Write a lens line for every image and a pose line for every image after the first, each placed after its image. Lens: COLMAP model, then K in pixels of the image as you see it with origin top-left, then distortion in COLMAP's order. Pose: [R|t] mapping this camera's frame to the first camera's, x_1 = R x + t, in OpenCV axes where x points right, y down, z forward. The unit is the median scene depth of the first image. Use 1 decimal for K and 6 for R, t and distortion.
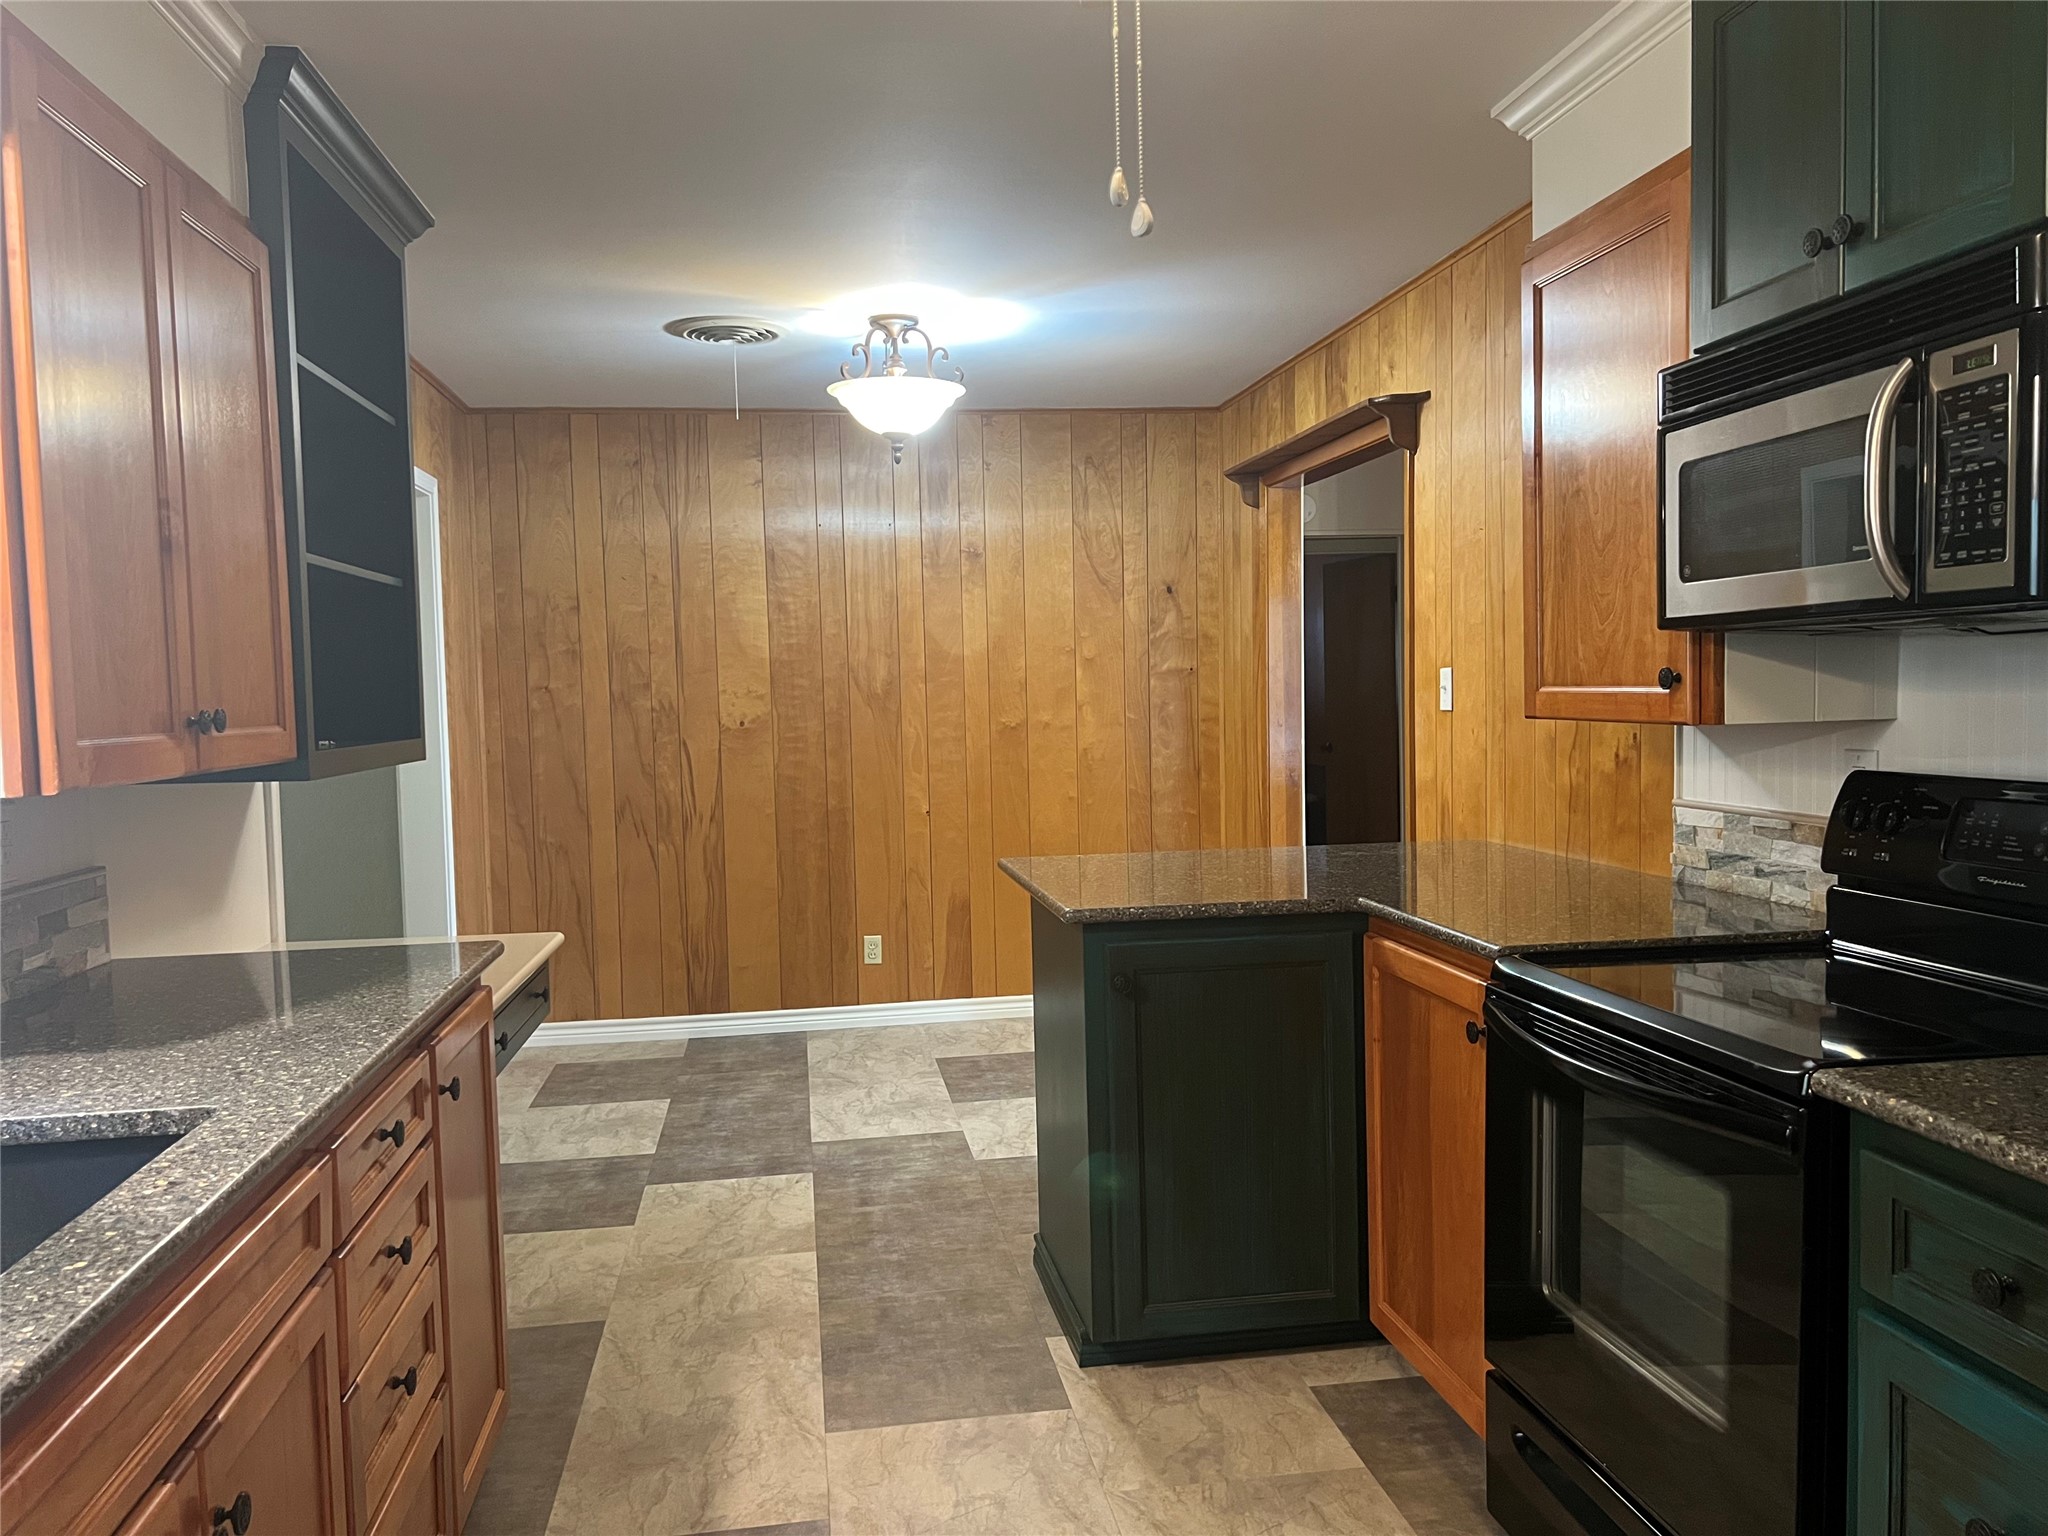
lens RADIAL K [[1540.3, 0, 1018.5], [0, 1540.3, 789.6], [0, 0, 1]] dist [0.042181, -0.048415]
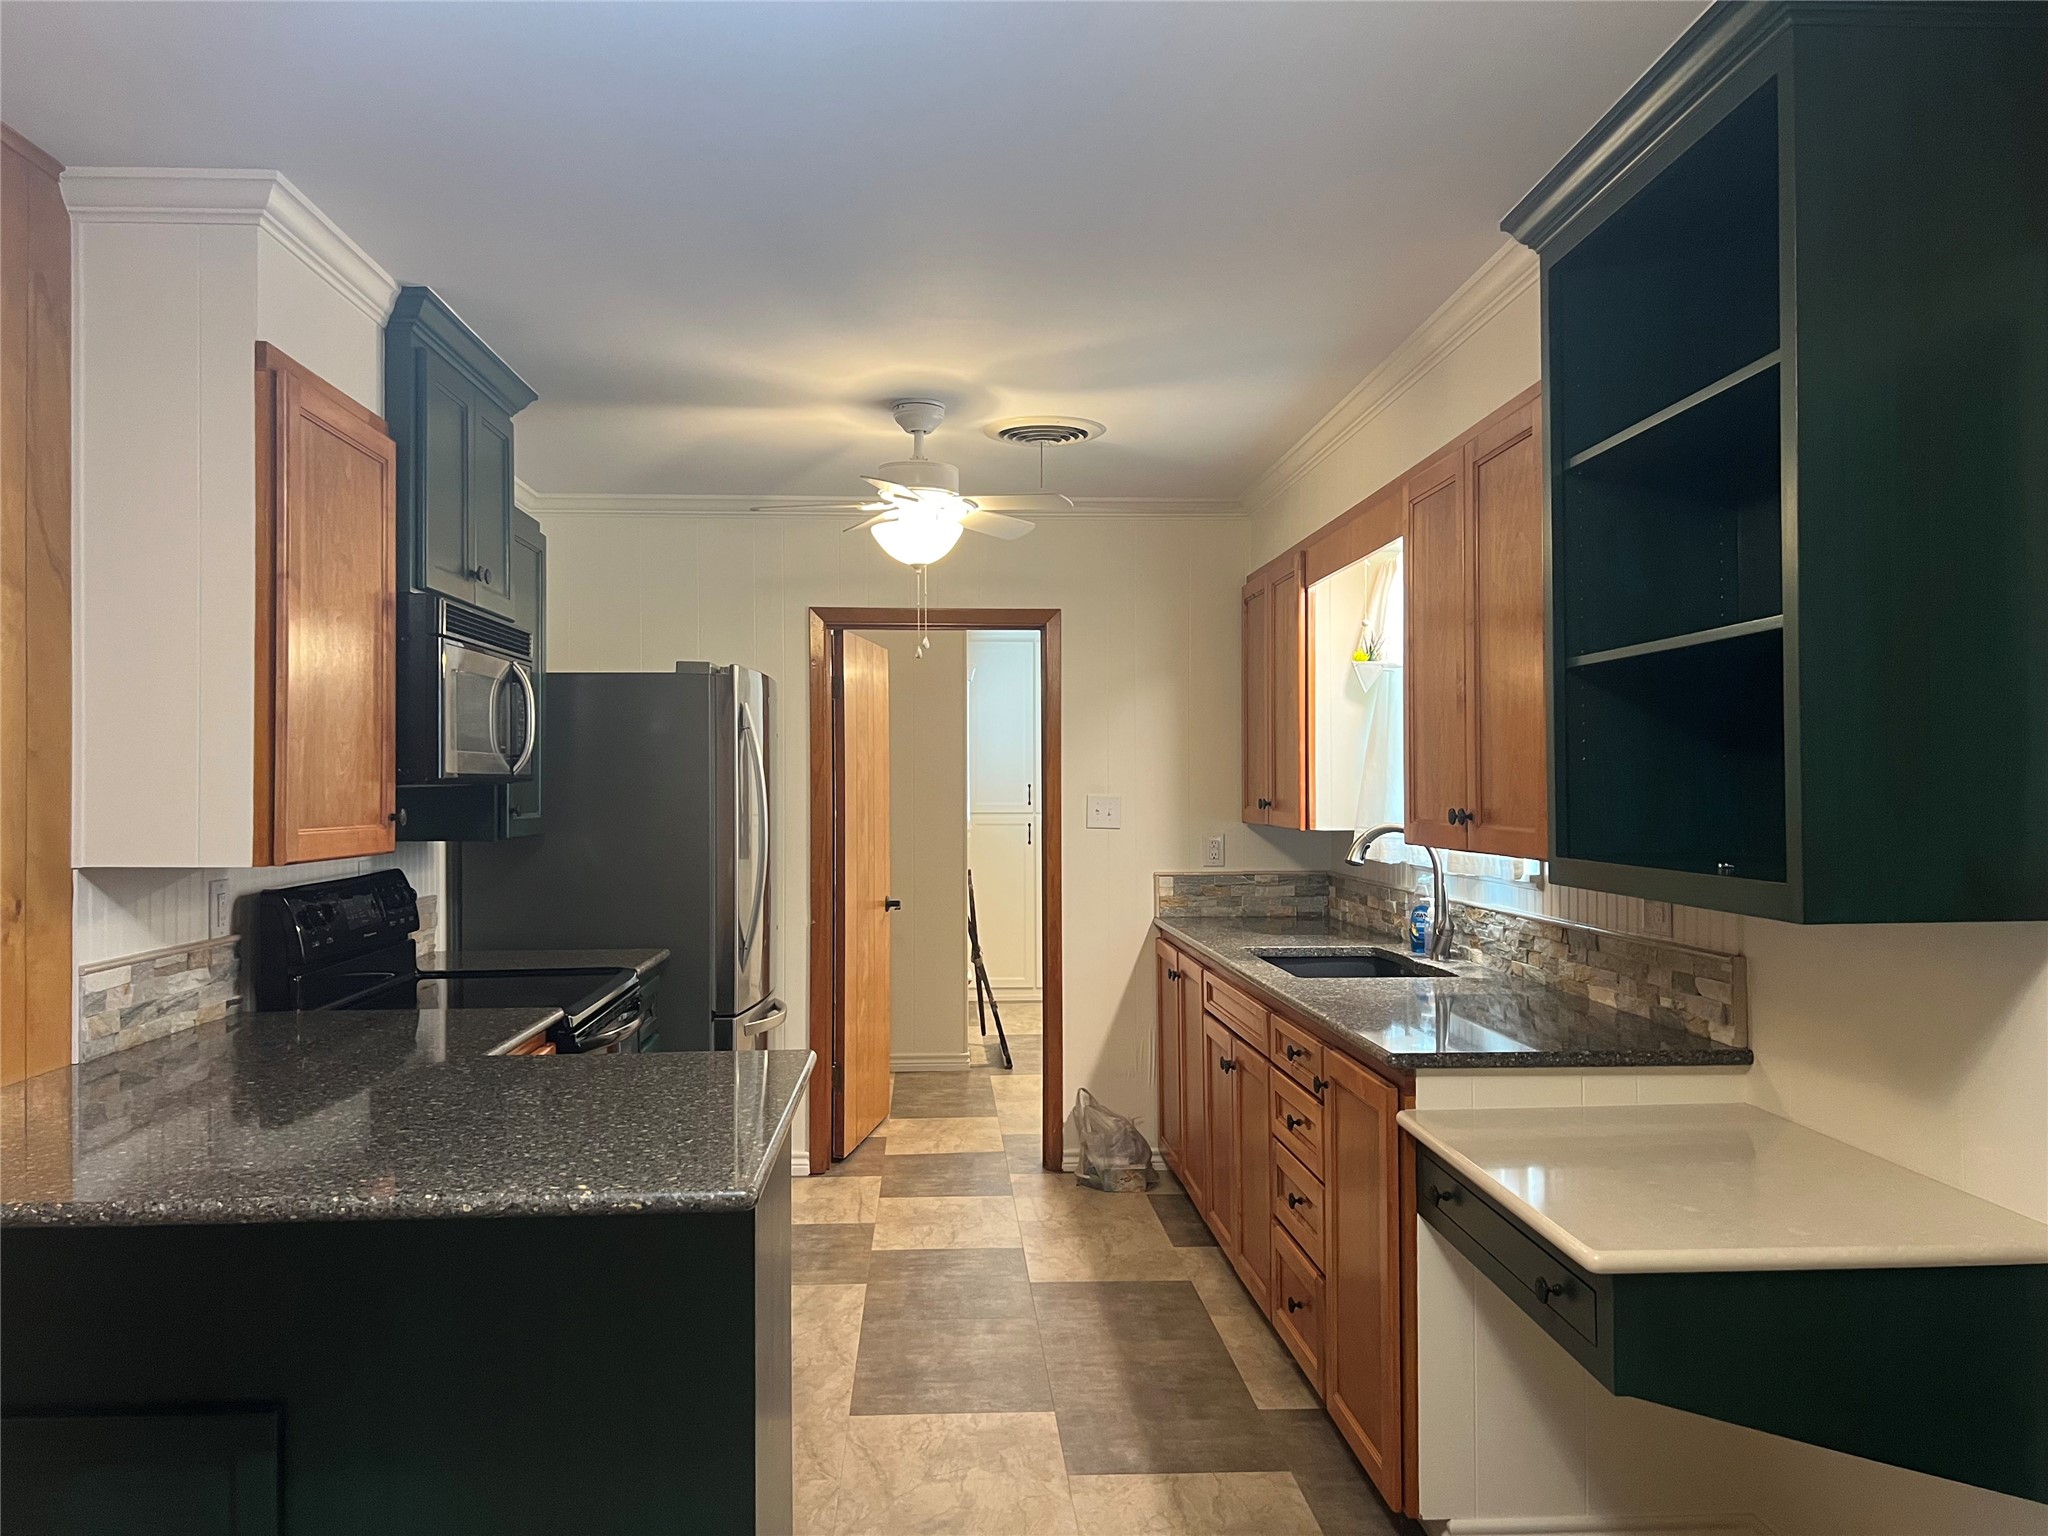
lens RADIAL K [[1540.3, 0, 1021.0], [0, 1540.3, 773.1], [0, 0, 1]] dist [0.042181, -0.048415]
pose [[-0.995732, 0.028856, 0.087664, -0.104809], [0.033743, 0.997928, 0.054791, -0.079537], [-0.085901, 0.057515, -0.994642, 1.099260]]
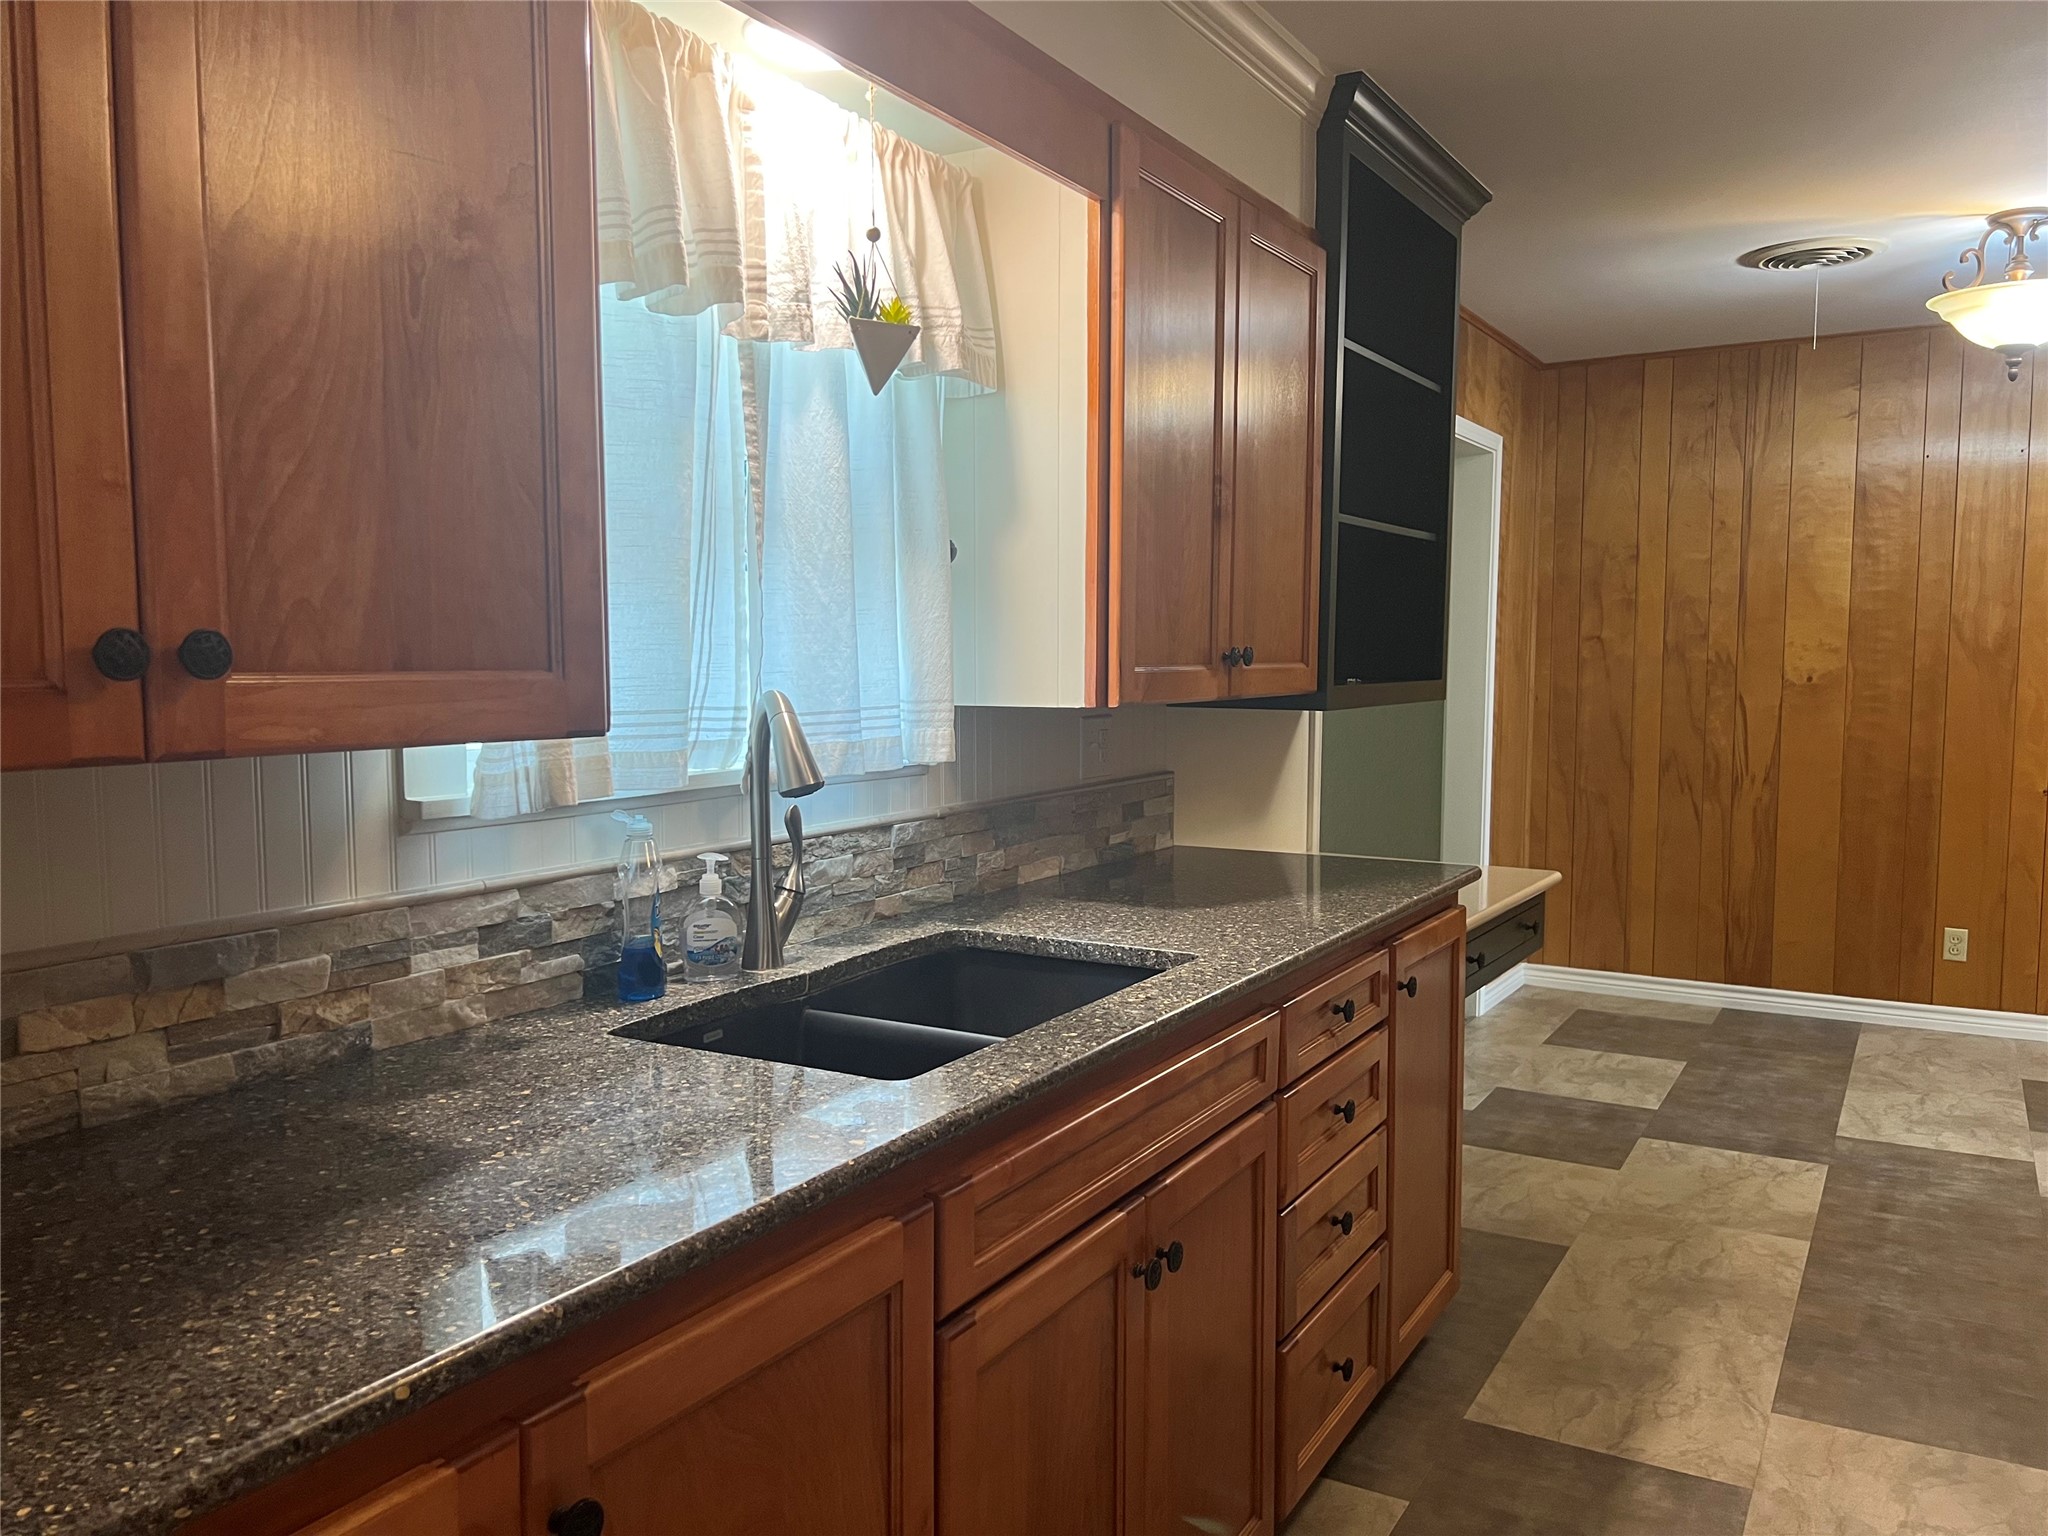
lens RADIAL K [[1540.3, 0, 1010.4], [0, 1540.3, 788.3], [0, 0, 1]] dist [0.042181, -0.048415]
pose [[0.772651, 0.077683, -0.630061, 0.049425], [-0.058756, 0.996975, 0.050869, 0.003827], [0.632107, -0.002284, 0.774878, -0.026219]]
